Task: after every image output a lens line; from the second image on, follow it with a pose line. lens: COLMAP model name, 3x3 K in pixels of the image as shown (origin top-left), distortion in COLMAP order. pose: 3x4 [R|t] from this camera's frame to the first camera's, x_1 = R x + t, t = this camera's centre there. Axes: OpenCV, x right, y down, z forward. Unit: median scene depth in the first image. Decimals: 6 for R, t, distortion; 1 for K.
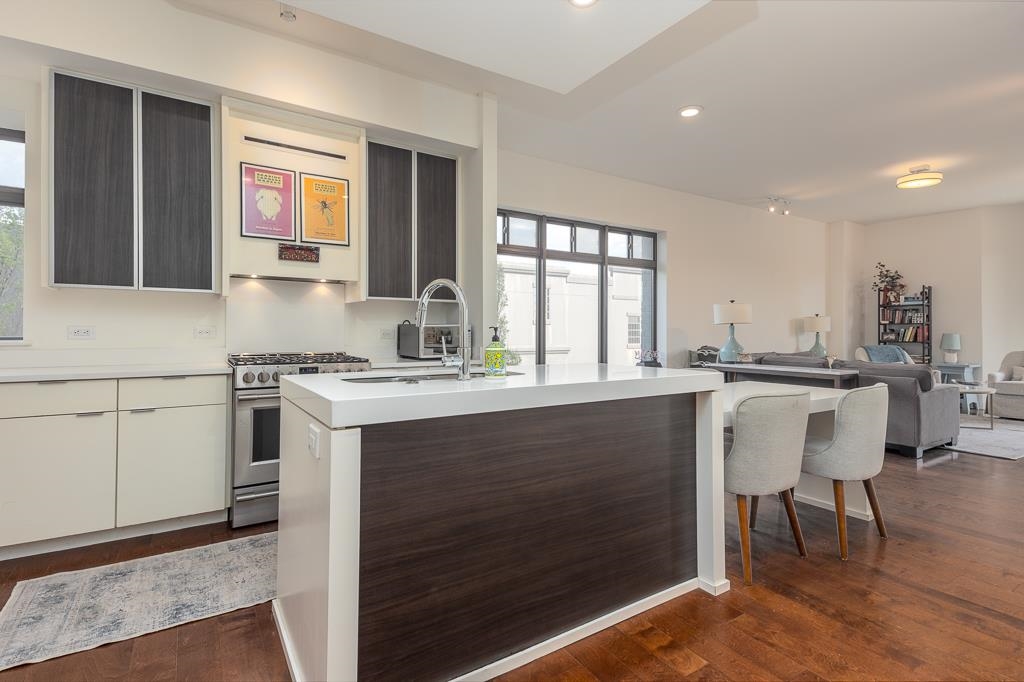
lens RADIAL K [[493.6, 0, 500.6], [0, 493.6, 330.5], [0, 0, 1]] dist [0.036896, -0.008112]
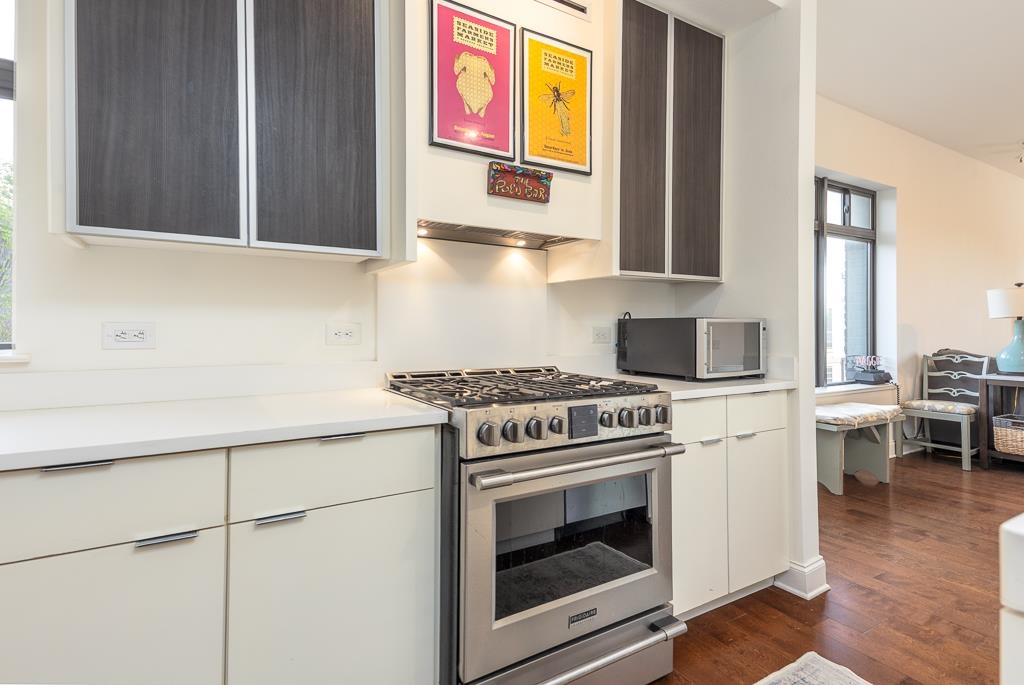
lens RADIAL K [[493.6, 0, 483.6], [0, 493.6, 329.4], [0, 0, 1]] dist [0.036896, -0.008112]
pose [[0.999712, -0.004217, -0.023639, -0.264423], [0.004252, 0.999990, 0.001429, -0.001195], [0.023632, -0.001529, 0.999720, 0.289882]]
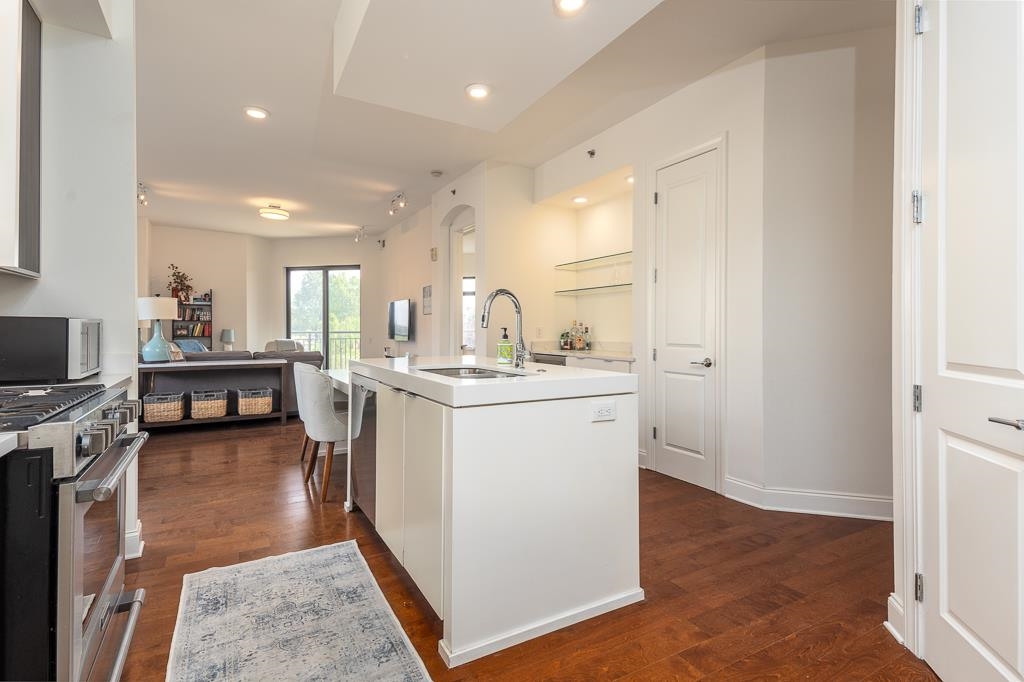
lens RADIAL K [[493.6, 0, 517.4], [0, 493.6, 331.0], [0, 0, 1]] dist [0.036896, -0.008112]
pose [[0.020056, -0.007007, 0.999774, -0.462109], [-0.006019, 0.999956, 0.007129, -0.003555], [-0.999781, -0.006160, 0.020013, 0.327628]]
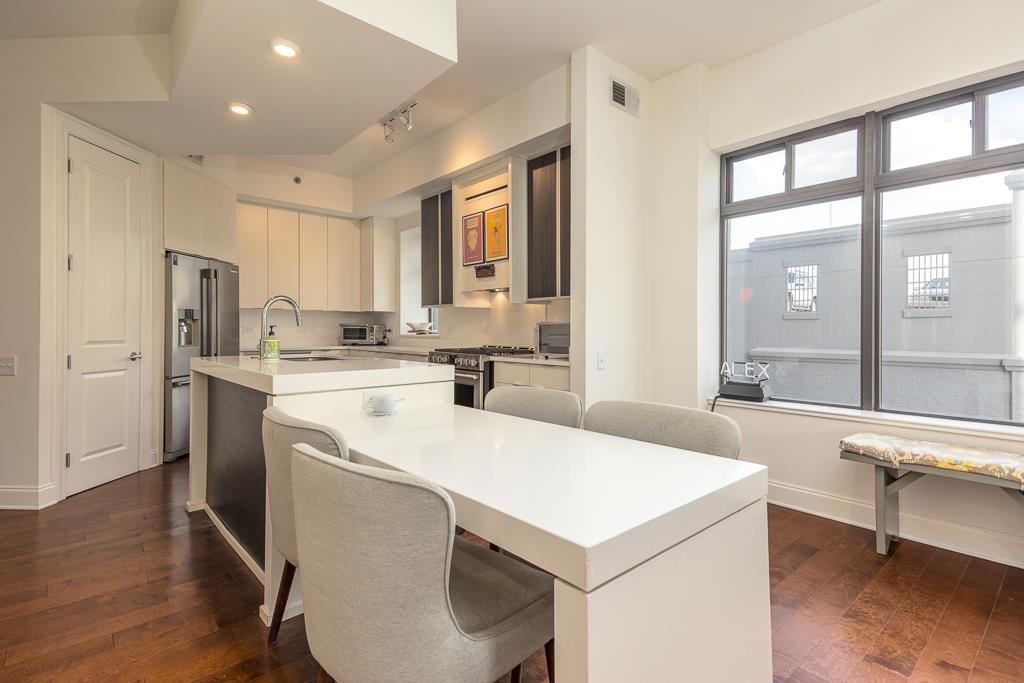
lens RADIAL K [[493.6, 0, 510.3], [0, 493.6, 331.4], [0, 0, 1]] dist [0.036896, -0.008112]
pose [[0.170403, -0.000136, -0.985374, 0.555832], [0.000418, 1.000000, -0.000066, 0.003247], [0.985374, -0.000400, 0.170403, 0.514349]]
